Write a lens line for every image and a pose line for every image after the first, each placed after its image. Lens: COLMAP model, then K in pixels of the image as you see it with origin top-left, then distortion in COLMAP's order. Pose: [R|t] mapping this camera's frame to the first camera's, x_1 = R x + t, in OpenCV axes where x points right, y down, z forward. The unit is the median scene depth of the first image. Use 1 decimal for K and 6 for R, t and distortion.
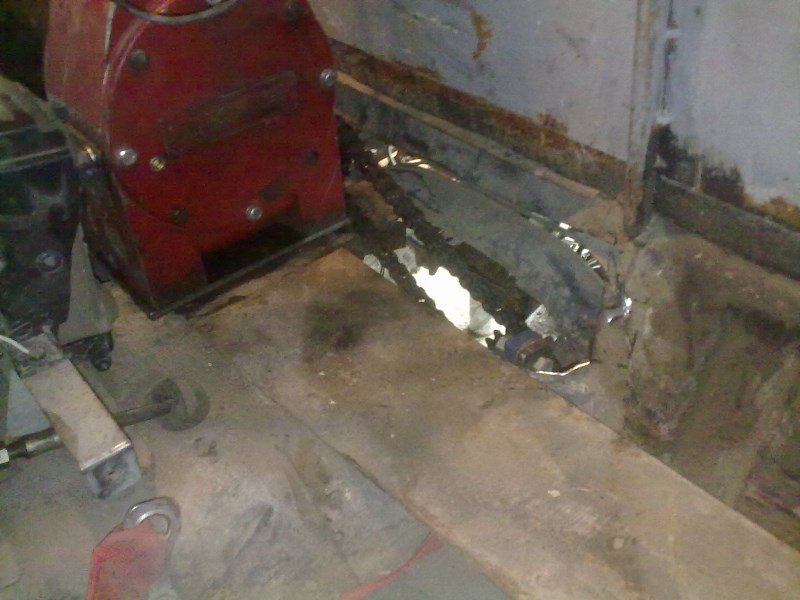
lens RADIAL K [[796.8, 0, 419.1], [0, 796.8, 300.8], [0, 0, 1]] dist [0.092876, -0.408547]
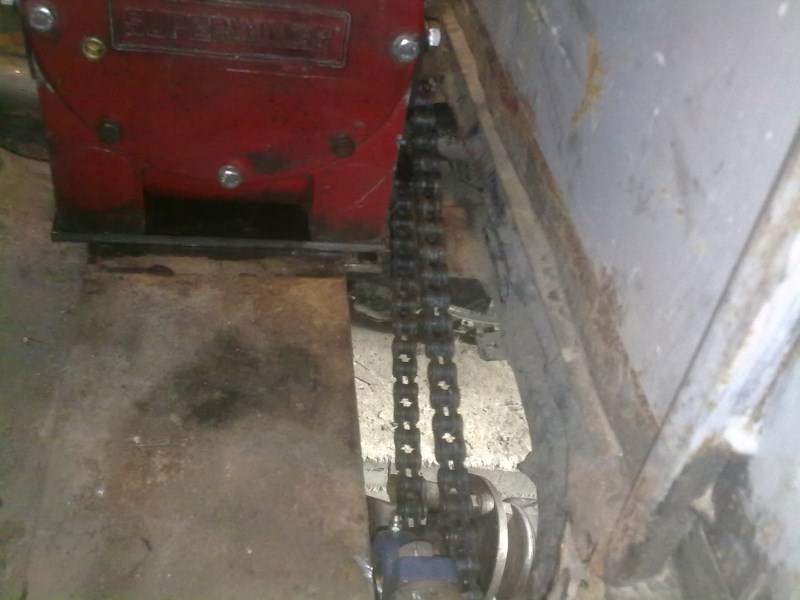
lens RADIAL K [[815.2, 0, 416.0], [0, 815.2, 300.9], [0, 0, 1]] dist [-0.014646, -0.024788]
pose [[0.822217, 0.507932, -0.256836, 0.165693], [-0.498974, 0.860344, 0.104081, -0.174318], [0.273833, 0.042577, 0.960834, 0.375508]]
